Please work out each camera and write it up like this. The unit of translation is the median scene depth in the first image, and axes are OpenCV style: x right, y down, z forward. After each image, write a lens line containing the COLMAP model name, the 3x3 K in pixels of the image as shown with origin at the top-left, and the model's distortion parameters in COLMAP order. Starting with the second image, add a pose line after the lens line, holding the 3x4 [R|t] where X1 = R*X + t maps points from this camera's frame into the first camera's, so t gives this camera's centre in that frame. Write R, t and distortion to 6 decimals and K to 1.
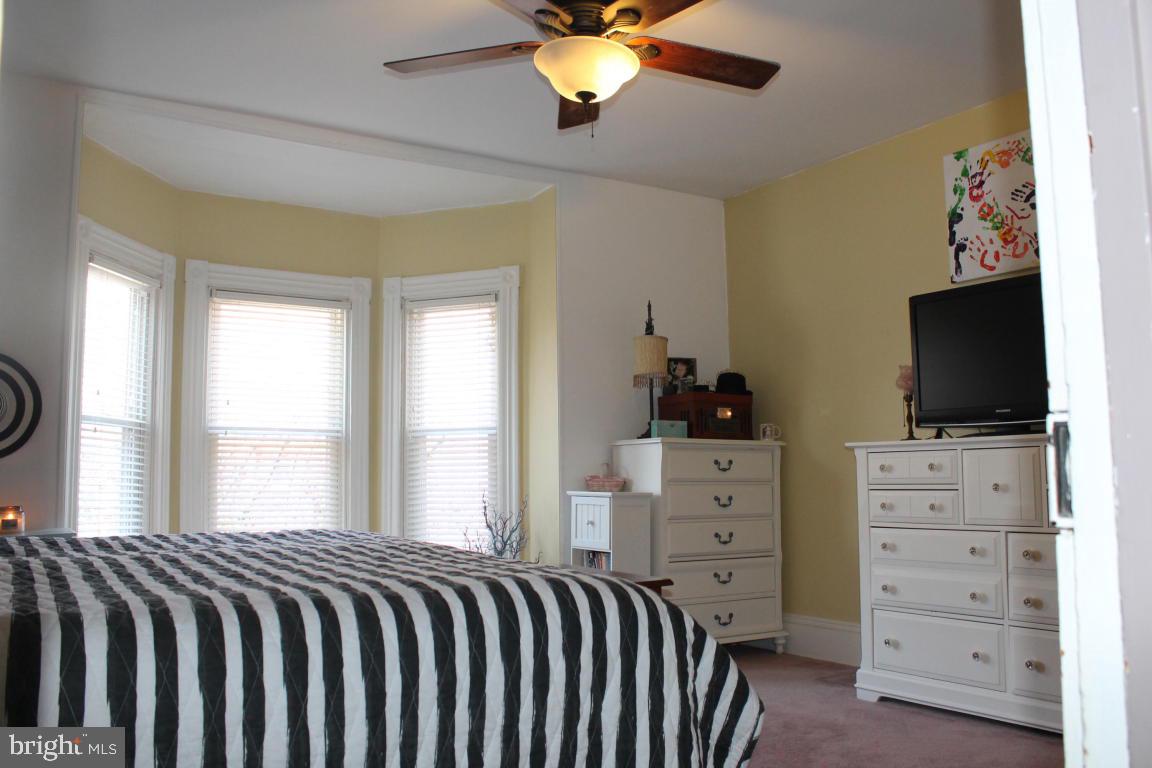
lens RADIAL K [[959.6, 0, 580.4], [0, 959.6, 380.5], [0, 0, 1]] dist [-0.097201, 0.044987]
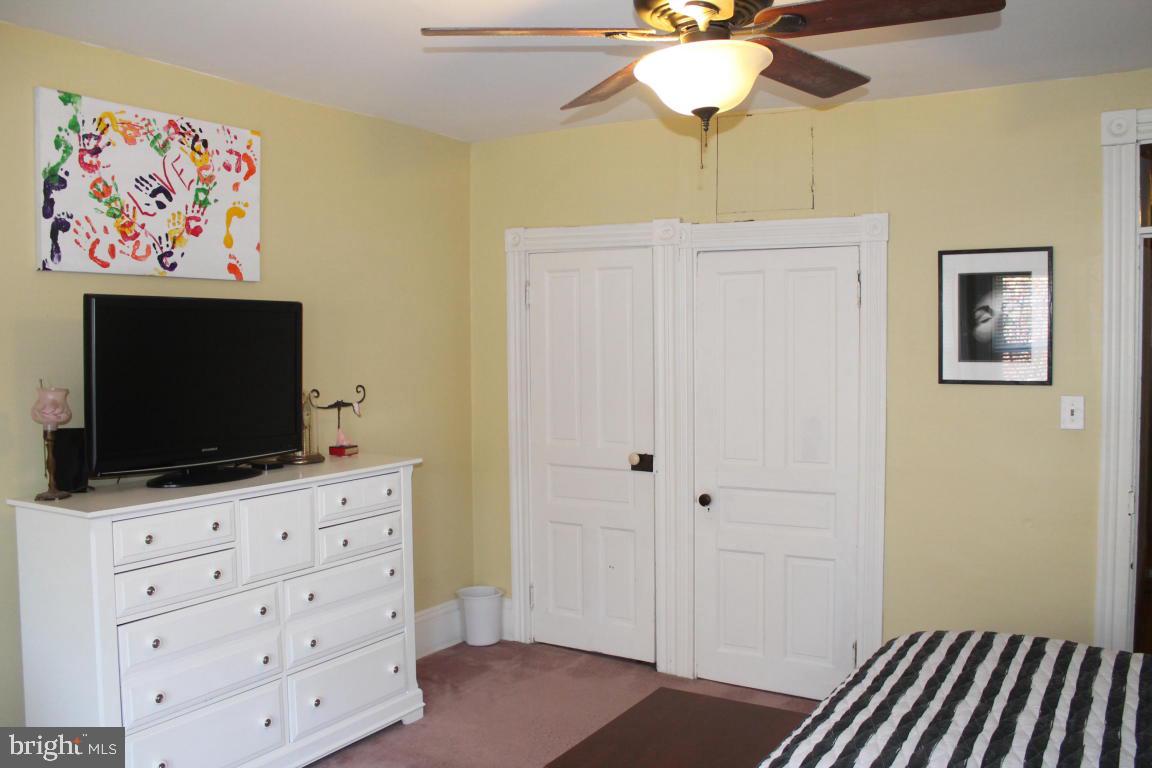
lens RADIAL K [[959.6, 0, 578.1], [0, 959.6, 391.6], [0, 0, 1]] dist [-0.097201, 0.044987]
pose [[-0.424358, -0.035671, 0.904792, -0.440145], [-0.074007, 0.997247, 0.004606, -0.045506], [-0.902465, -0.065007, -0.425830, 0.959717]]
